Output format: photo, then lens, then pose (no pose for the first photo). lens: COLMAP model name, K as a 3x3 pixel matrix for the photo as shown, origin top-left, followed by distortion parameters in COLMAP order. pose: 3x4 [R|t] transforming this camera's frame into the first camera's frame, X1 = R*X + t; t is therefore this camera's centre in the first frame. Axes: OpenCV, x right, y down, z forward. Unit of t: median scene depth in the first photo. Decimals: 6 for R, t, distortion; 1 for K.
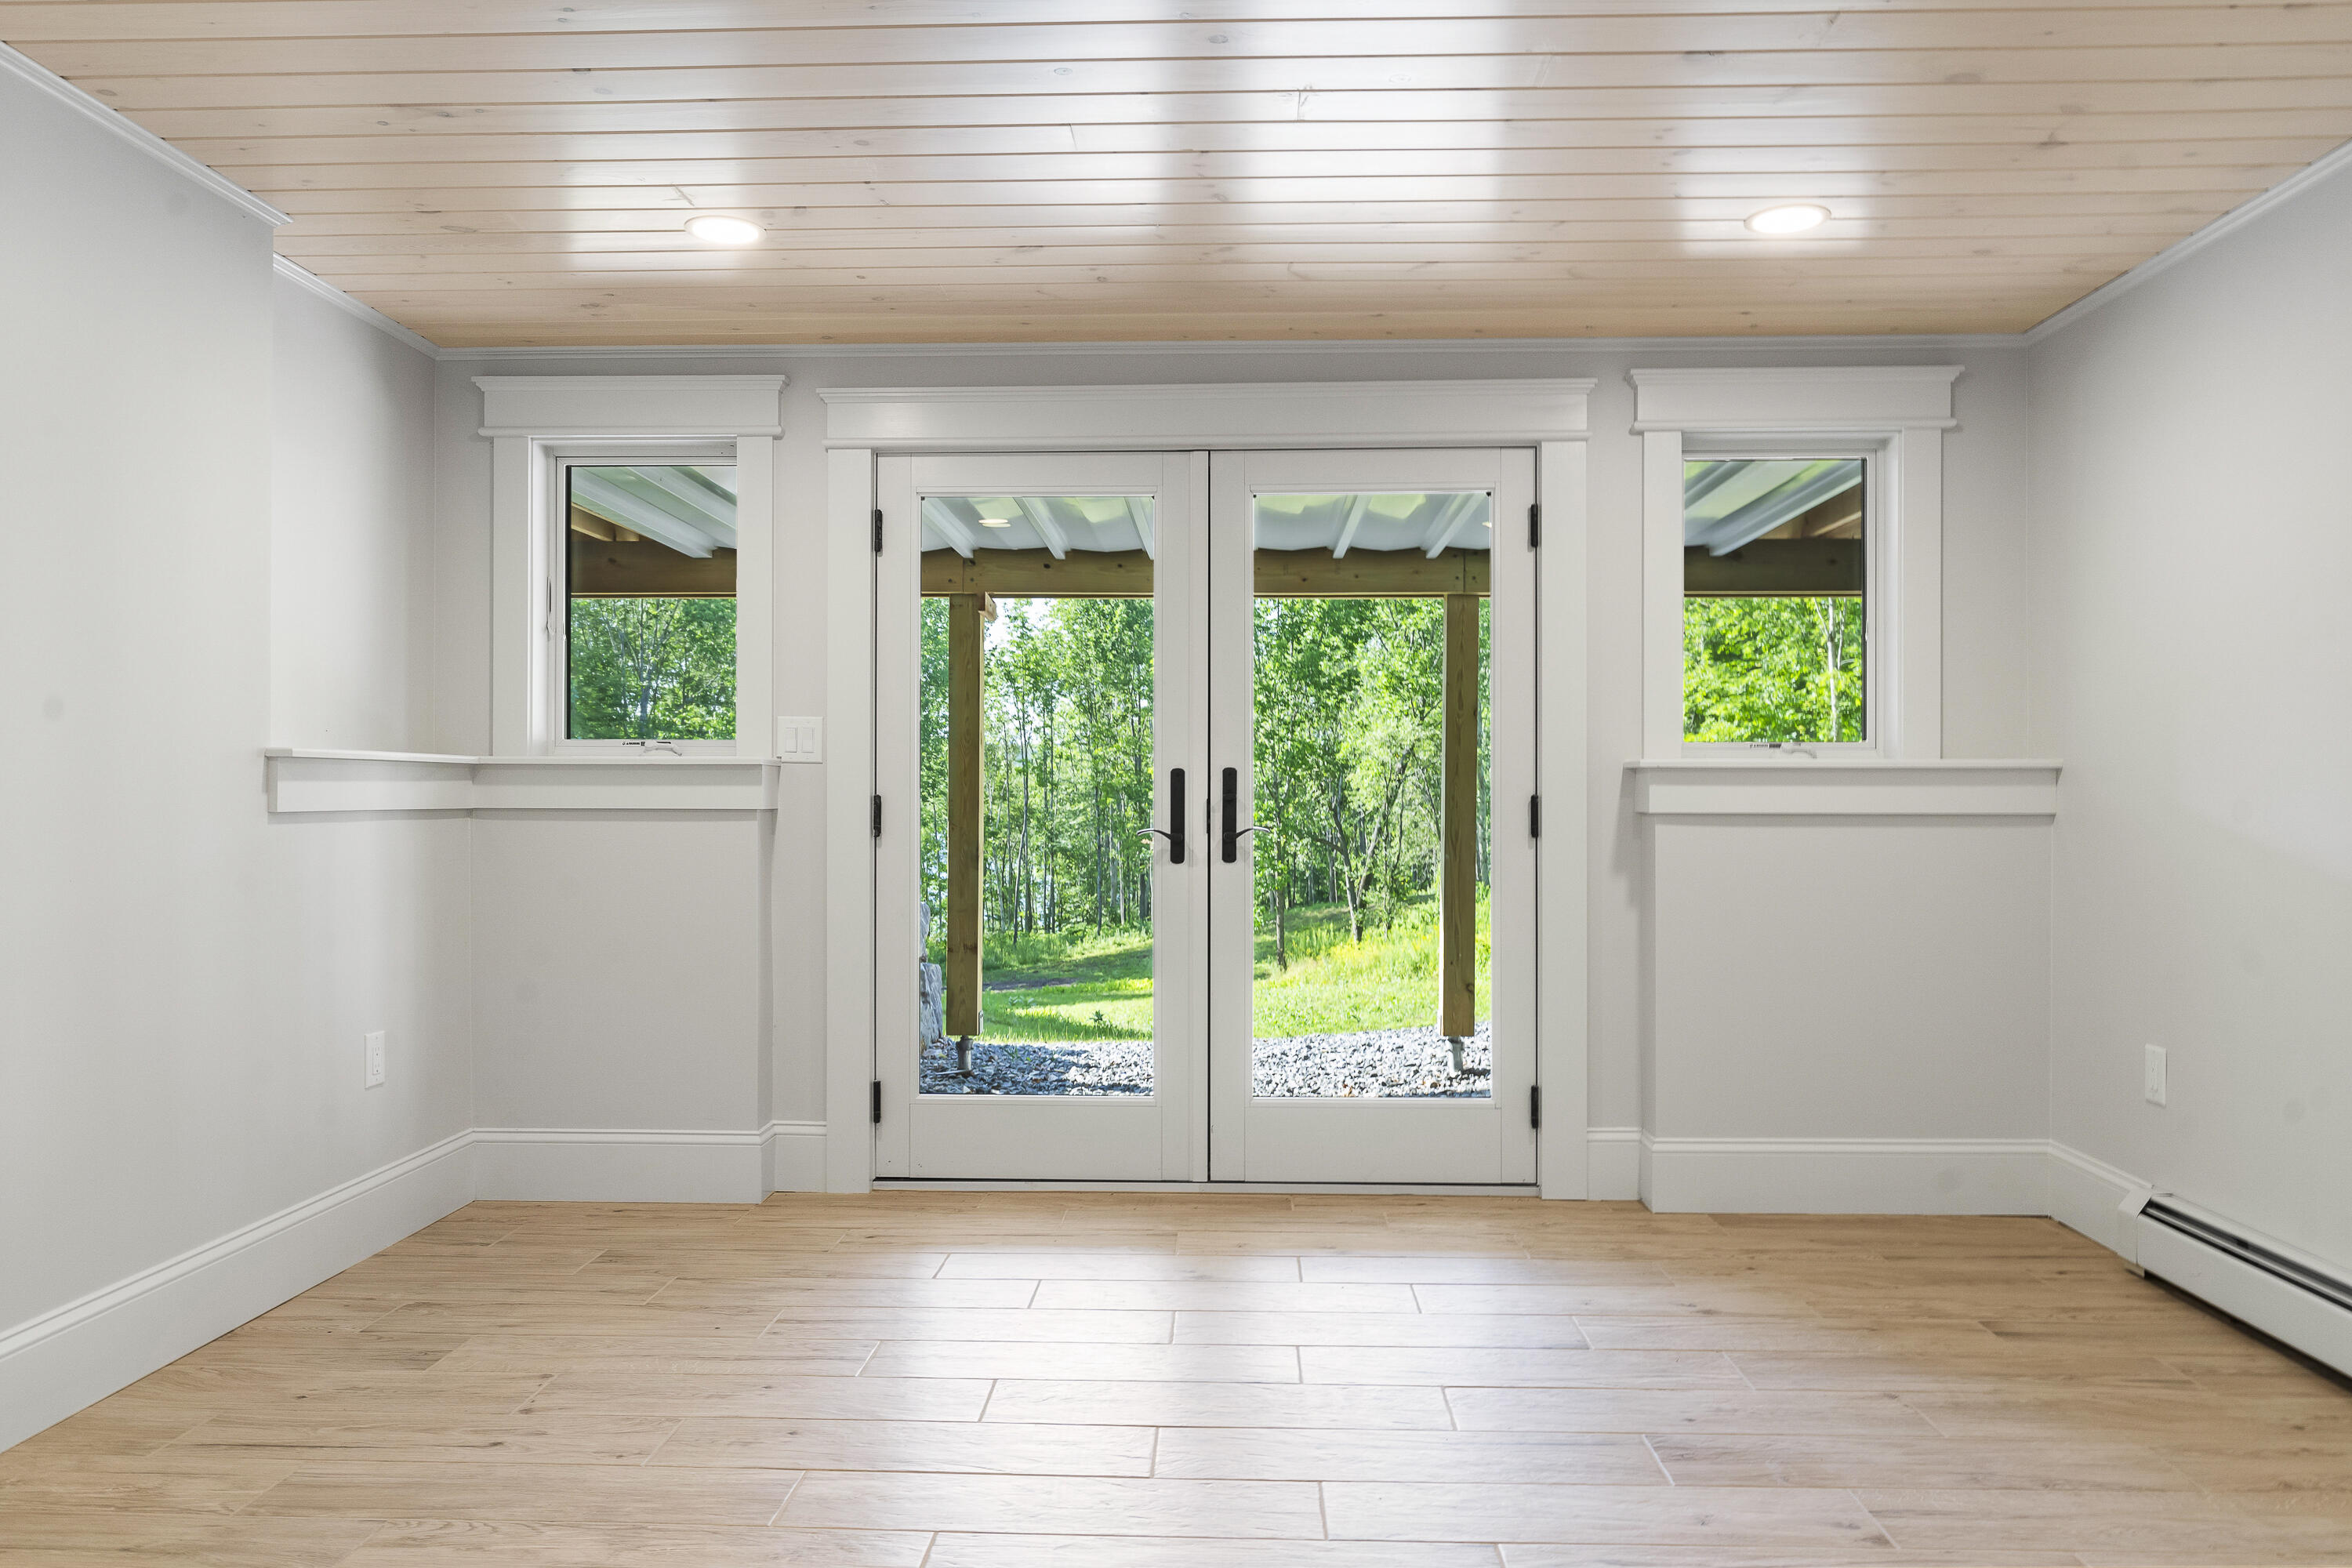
lens RADIAL K [[1674.5, 0, 1179.8], [0, 1674.5, 789.6], [0, 0, 1]] dist [0.020917, -0.002662]
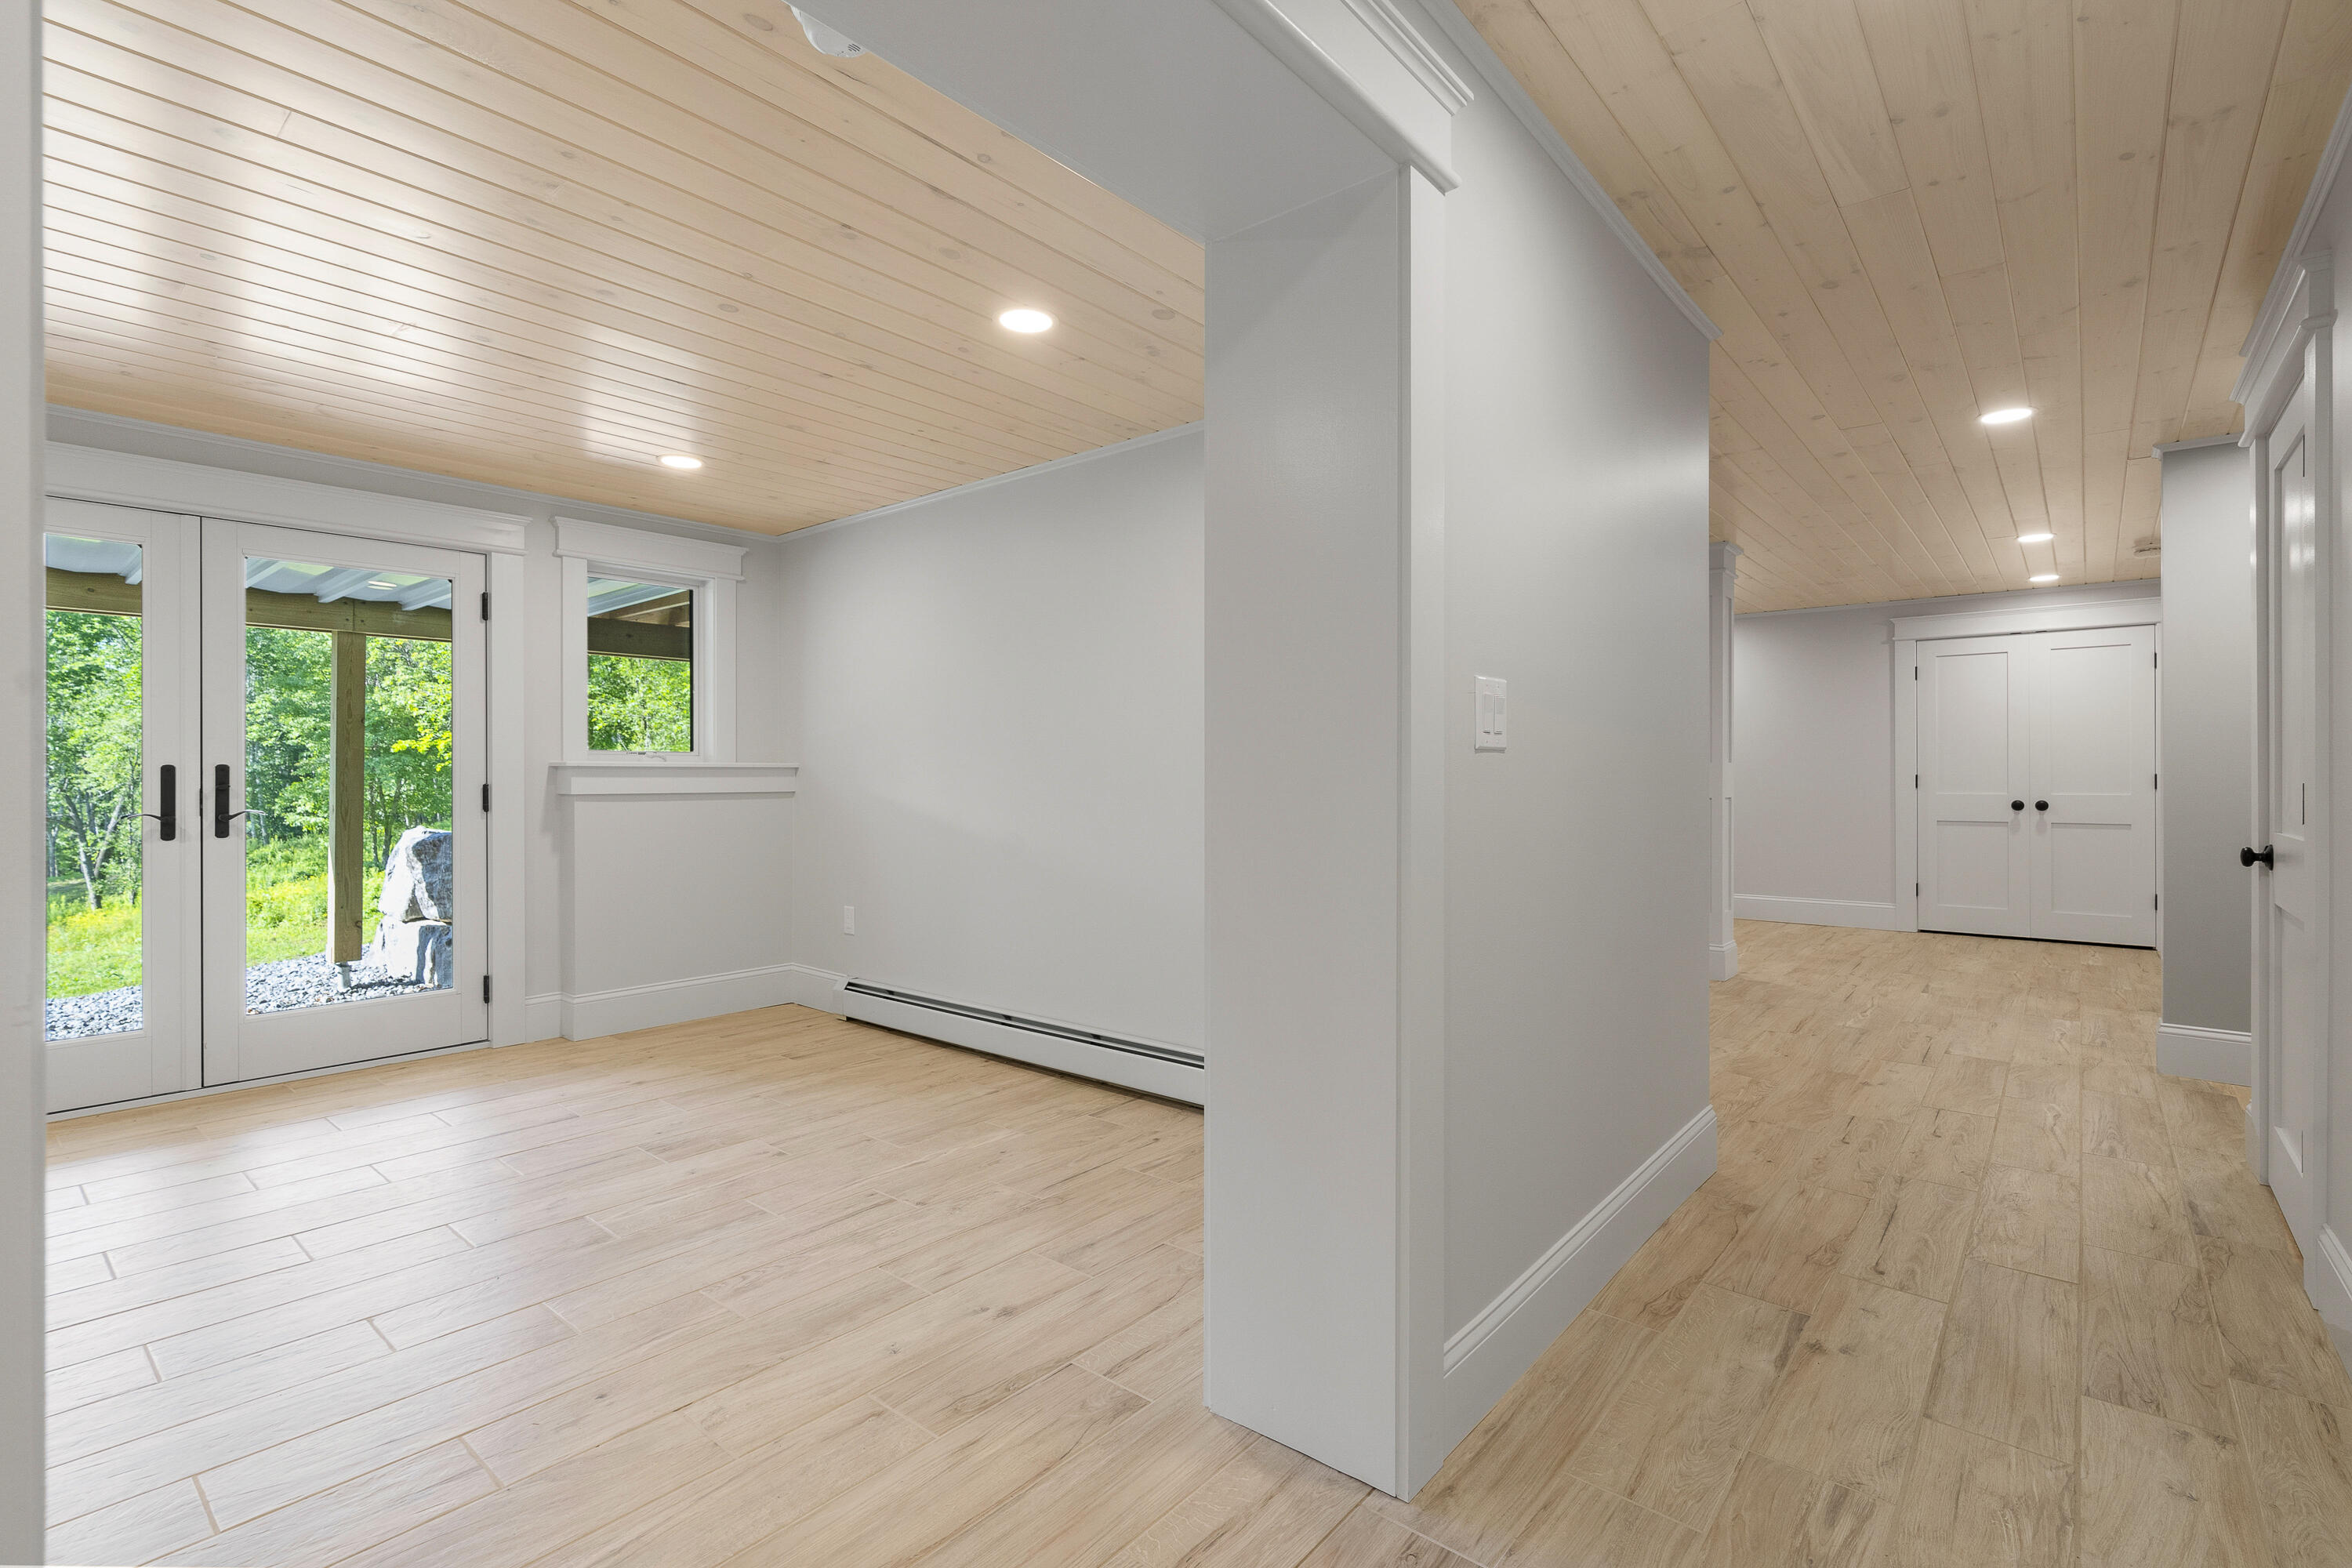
lens RADIAL K [[1072.3, 0, 1177.9], [0, 1072.3, 779.5], [0, 0, 1]] dist [-0.000300, 0.000042]
pose [[0.619567, -0.004272, 0.784932, -0.163075], [-0.000862, 0.999981, 0.006123, -0.007143], [-0.784943, -0.004471, 0.619551, -0.093477]]
